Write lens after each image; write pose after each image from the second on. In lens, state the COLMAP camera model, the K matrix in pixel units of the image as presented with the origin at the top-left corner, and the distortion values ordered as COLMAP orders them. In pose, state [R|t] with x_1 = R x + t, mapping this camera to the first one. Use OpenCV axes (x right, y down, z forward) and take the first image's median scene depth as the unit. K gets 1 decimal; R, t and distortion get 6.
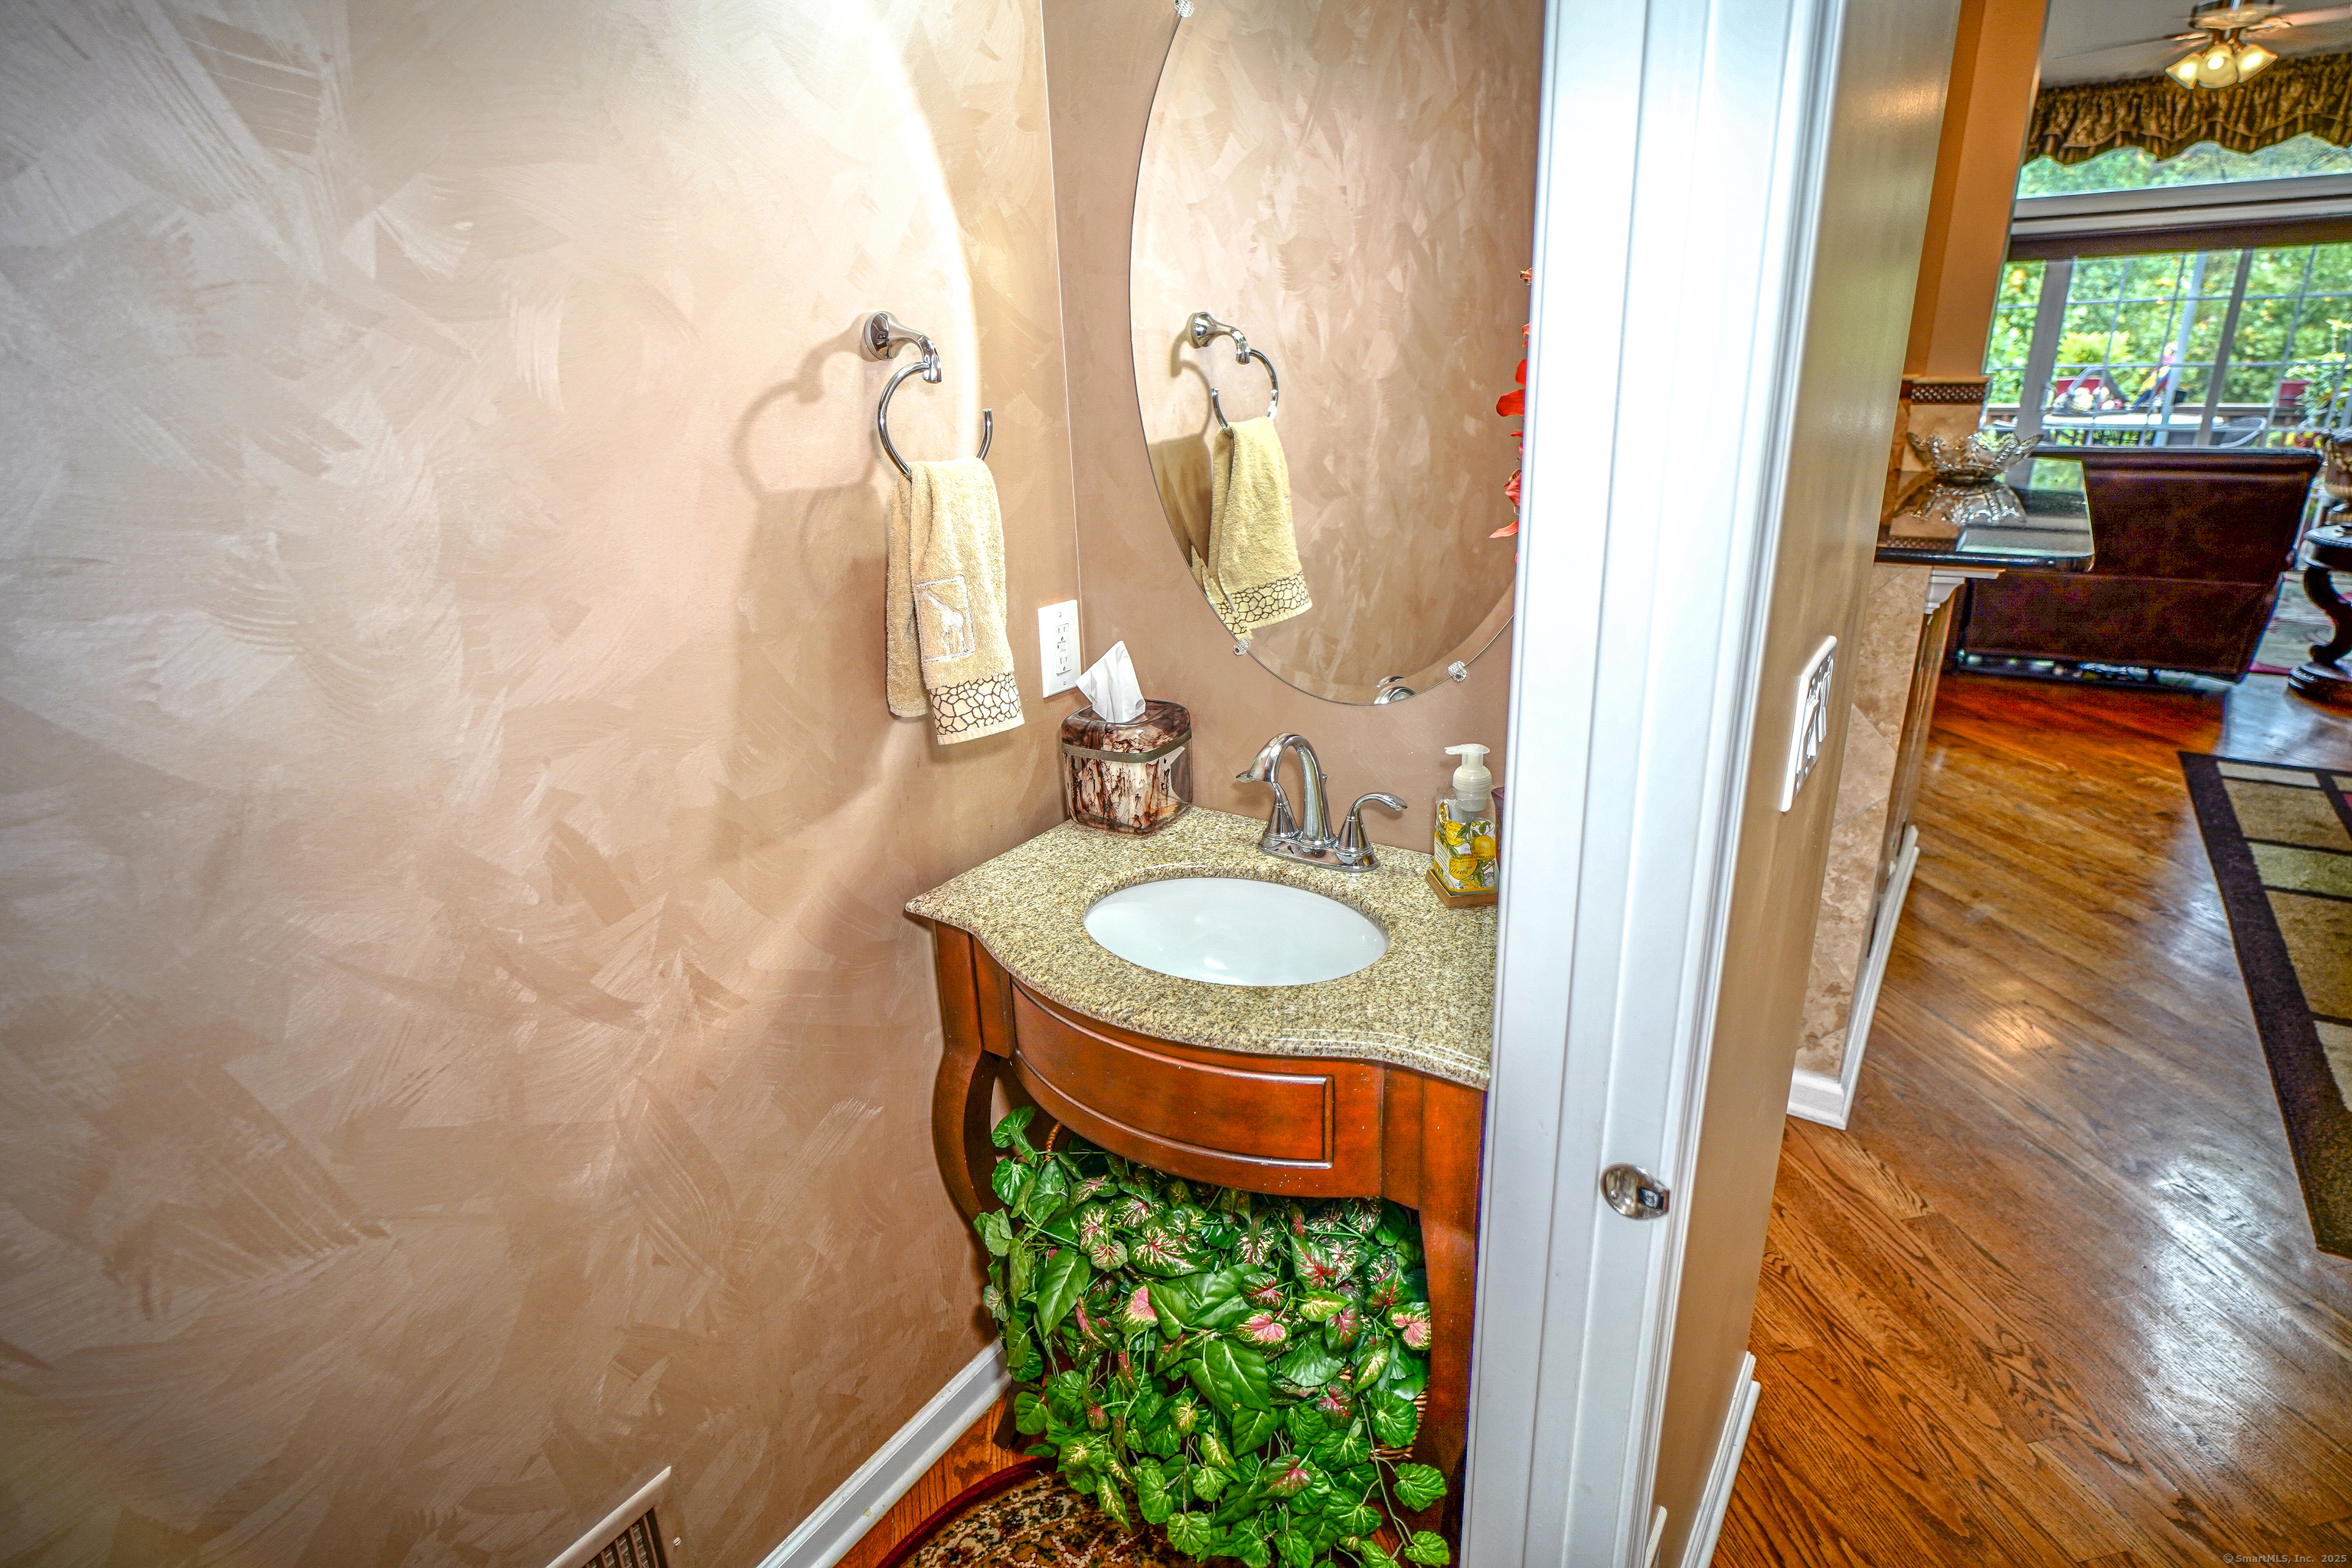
lens RADIAL K [[1206.2, 0, 1185.3], [0, 1206.2, 779.4], [0, 0, 1]] dist [-0.005080, 0.001235]
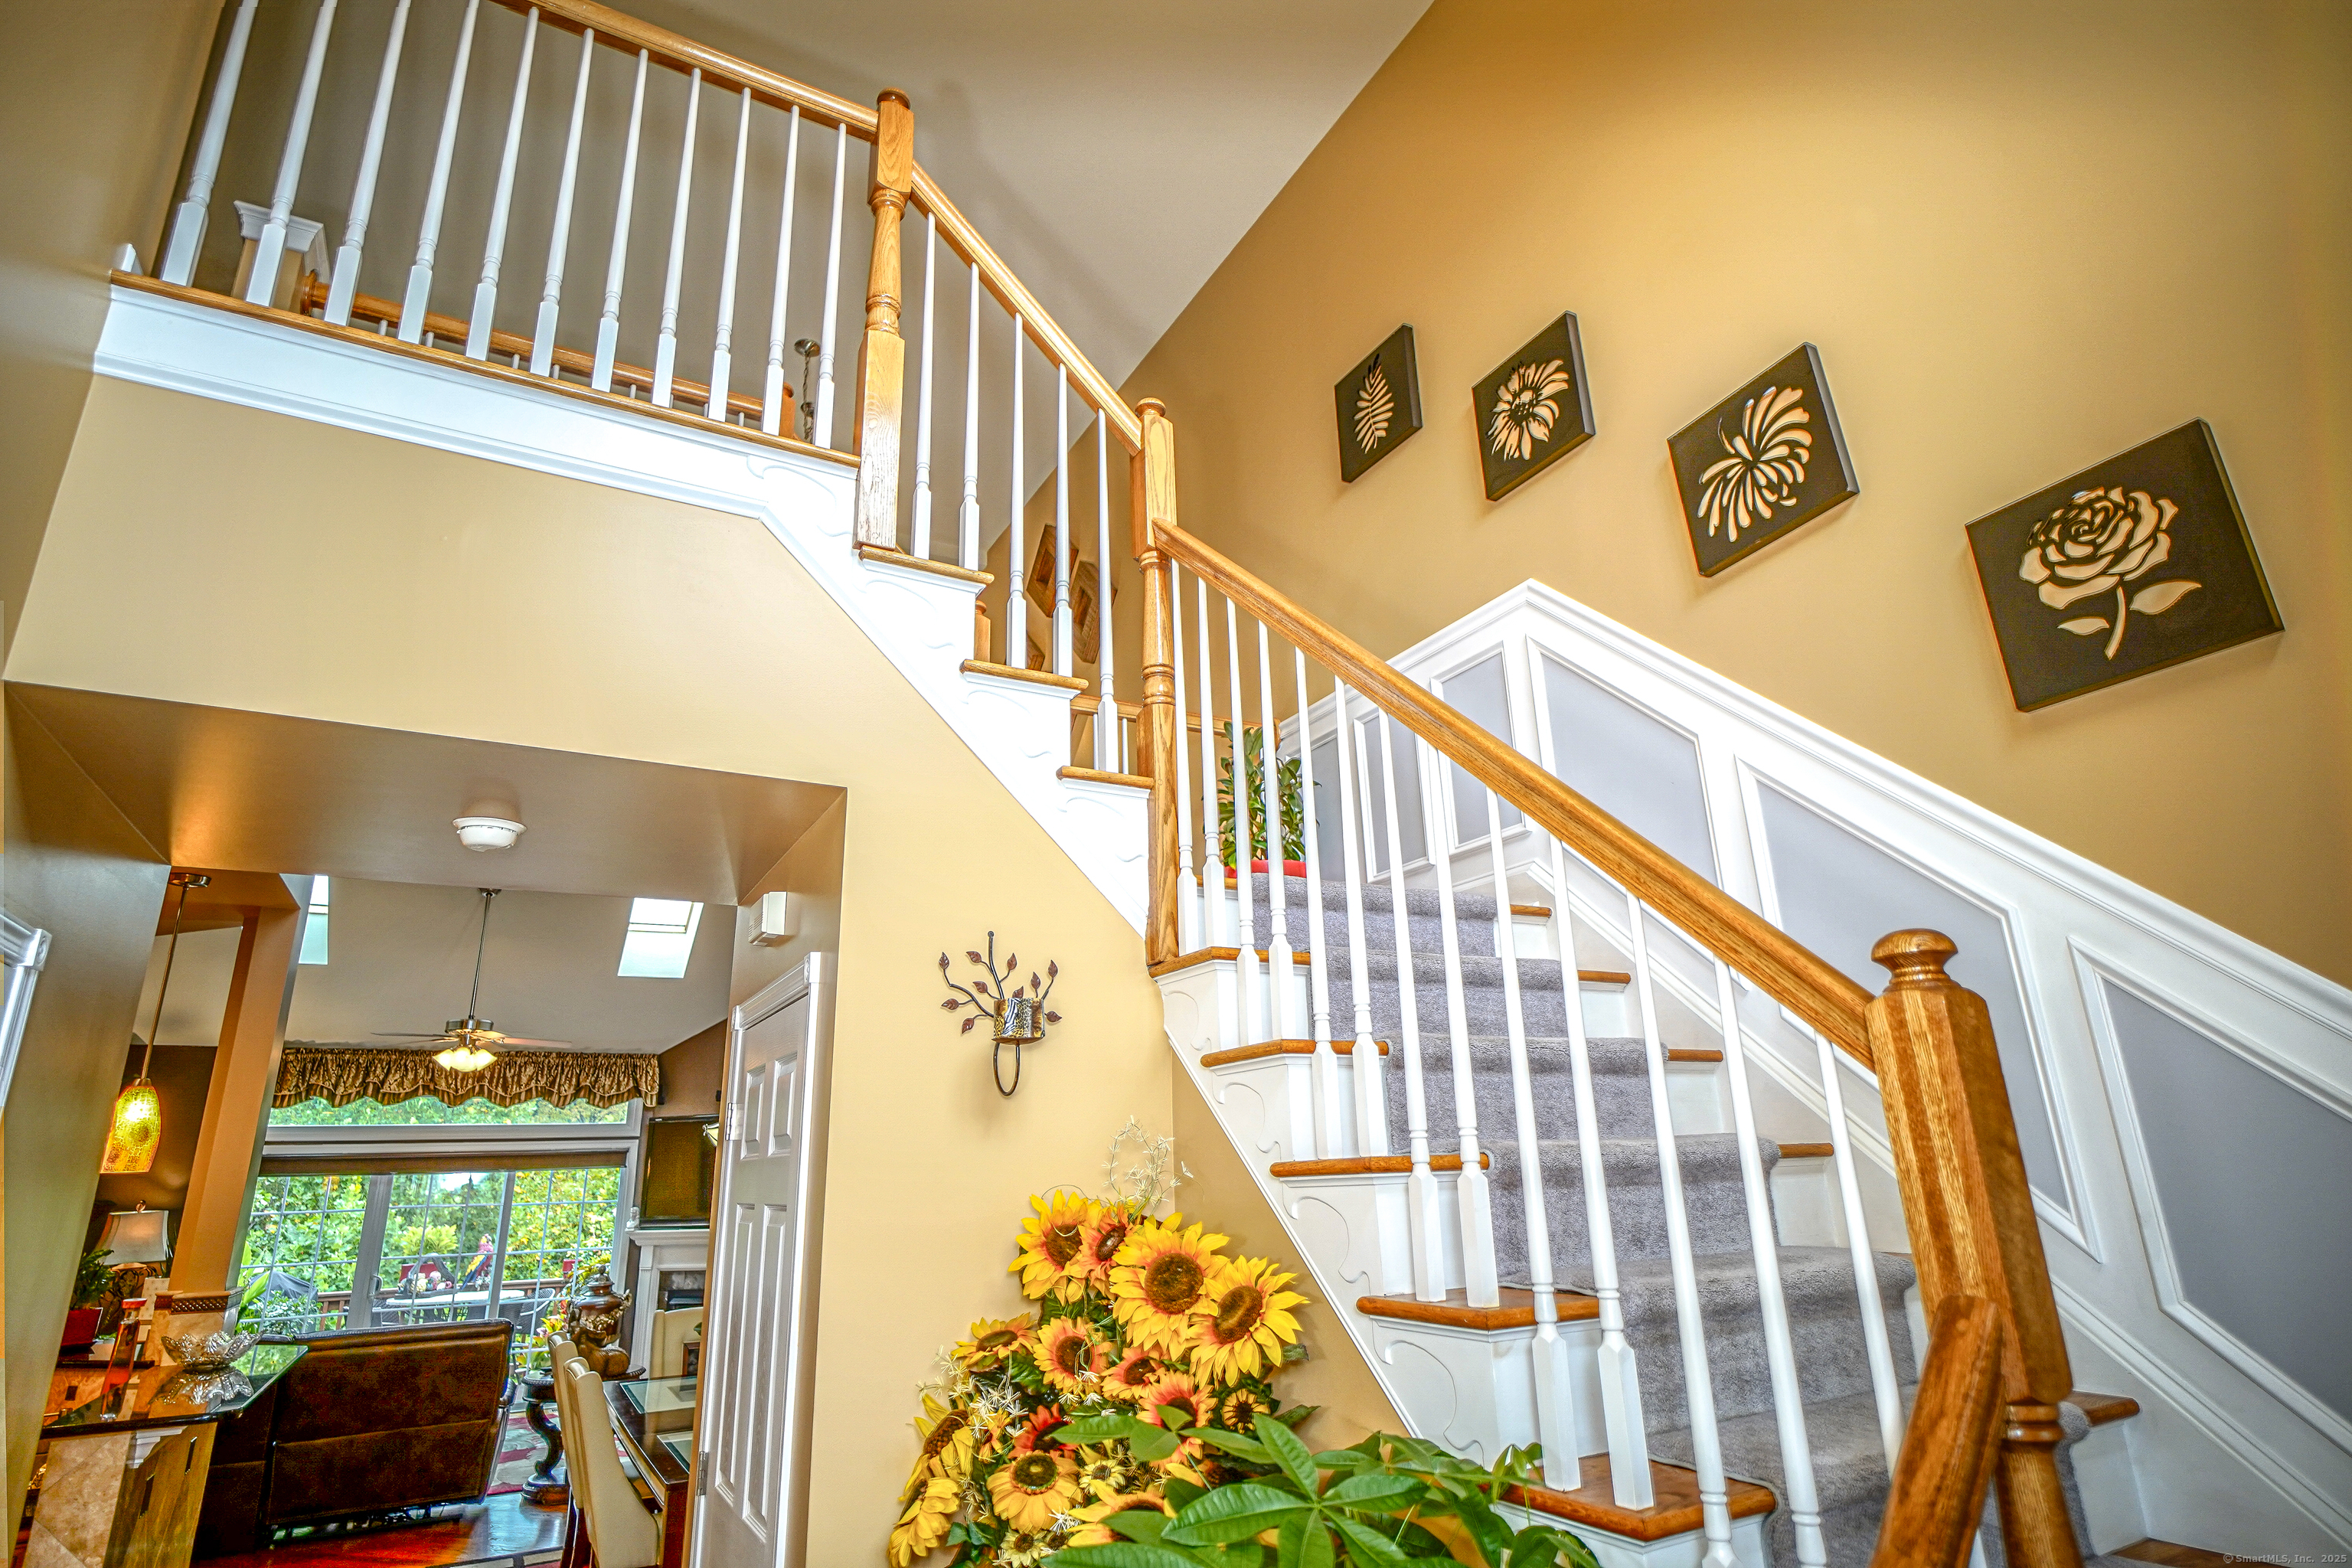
lens RADIAL K [[1206.2, 0, 1192.1], [0, 1206.2, 783.1], [0, 0, 1]] dist [-0.005080, 0.001235]
pose [[0.444716, 0.292385, 0.846604, -0.099483], [0.316964, 0.832677, -0.454075, 0.080719], [-0.837712, 0.470277, 0.277629, -0.296020]]
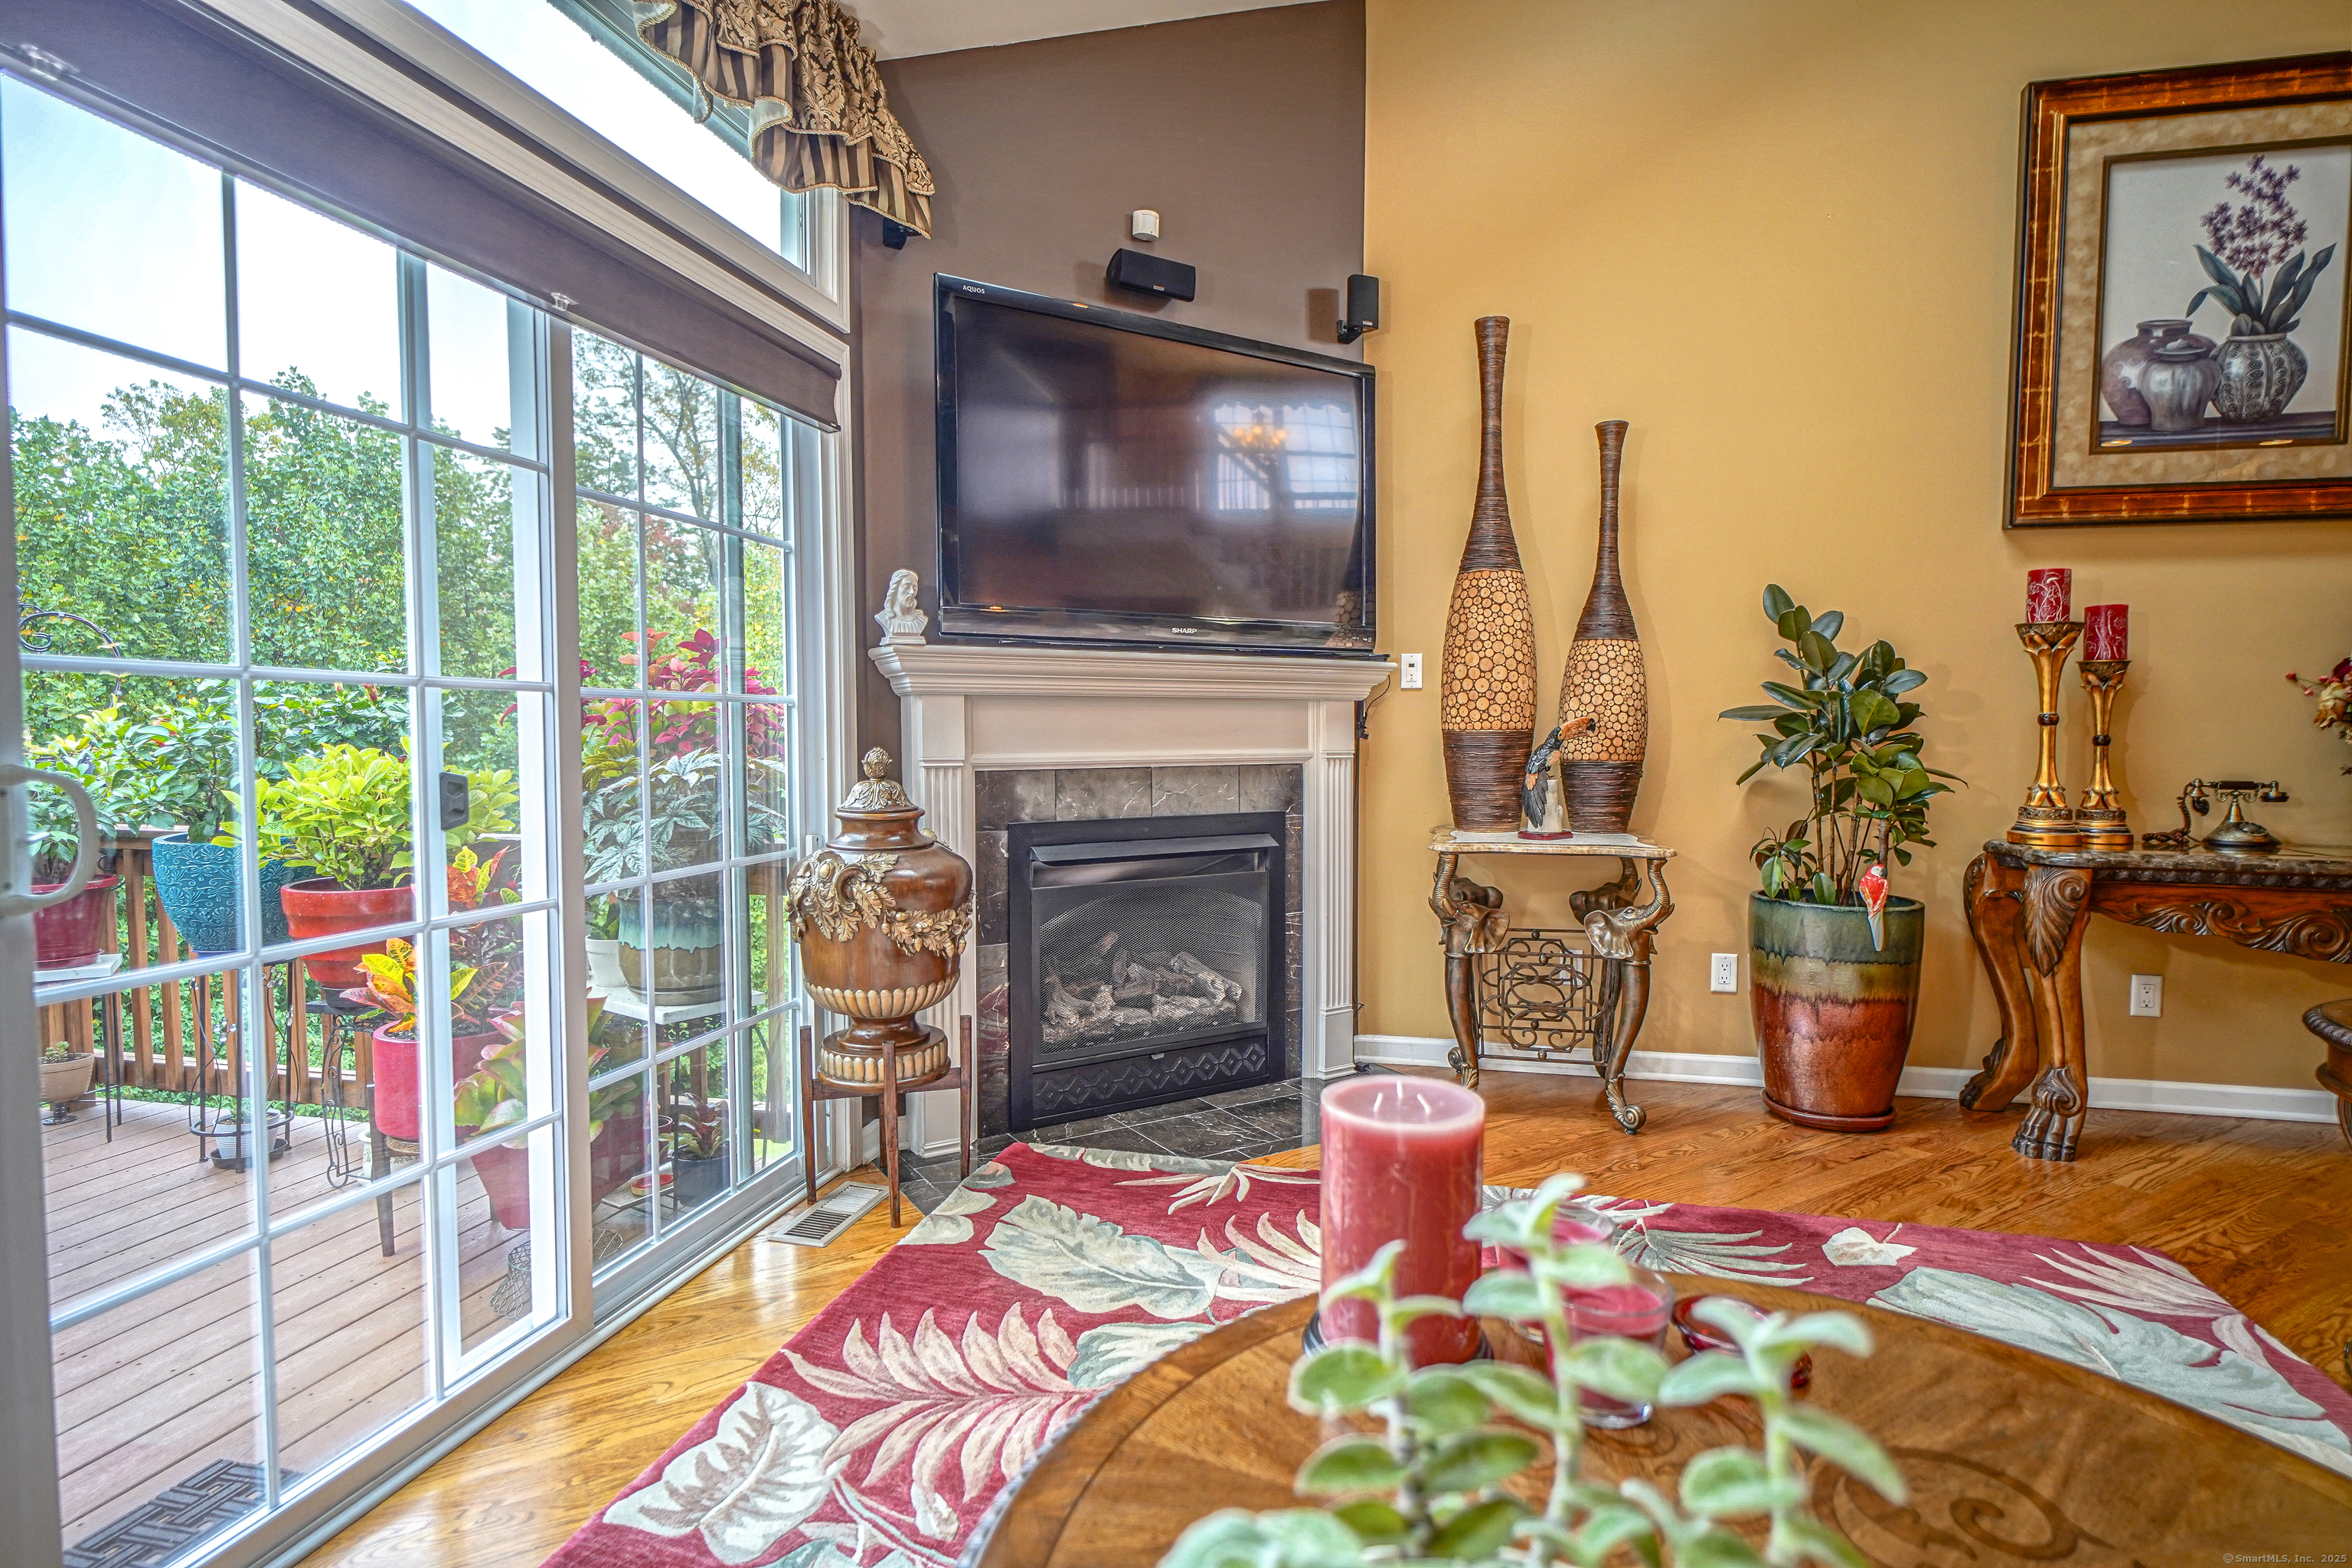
lens RADIAL K [[1206.2, 0, 1182.0], [0, 1206.2, 789.6], [0, 0, 1]] dist [-0.005080, 0.001235]
pose [[-0.352557, -0.021868, 0.935535, 0.576791], [0.326647, 0.933969, 0.144929, -0.341703], [-0.876930, 0.356685, -0.322134, 1.048988]]
